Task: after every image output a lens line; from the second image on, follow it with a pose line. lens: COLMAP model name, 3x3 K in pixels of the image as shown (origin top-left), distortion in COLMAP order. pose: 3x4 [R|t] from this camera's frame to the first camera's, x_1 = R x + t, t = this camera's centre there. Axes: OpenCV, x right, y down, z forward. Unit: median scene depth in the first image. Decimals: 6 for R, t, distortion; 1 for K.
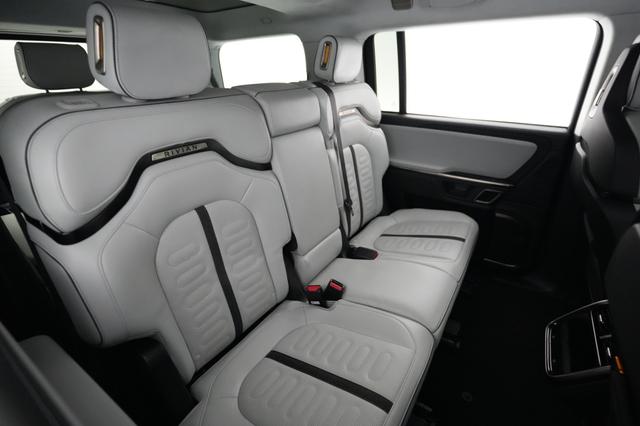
lens RADIAL K [[334.8, 0, 320.0], [0, 334.8, 213.0], [0, 0, 1]] dist [0.013560, 0.000600]
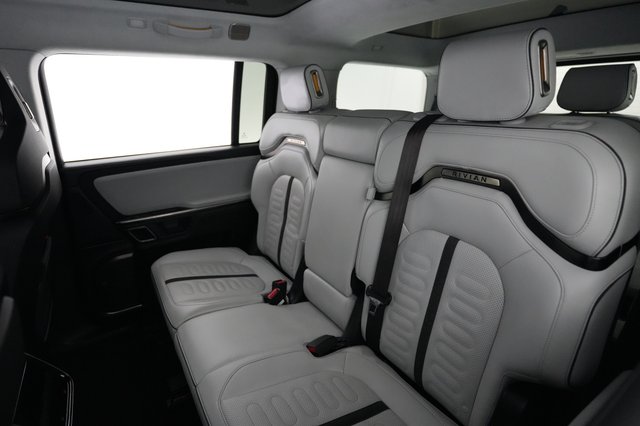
lens RADIAL K [[348.6, 0, 320.0], [0, 348.6, 213.0], [0, 0, 1]] dist [-0.006860, -0.000520]
pose [[-0.434865, 0.305012, -0.847267, 0.682569], [-0.341474, 0.814761, 0.468573, -0.454533], [0.833240, 0.493085, -0.250157, 1.029960]]
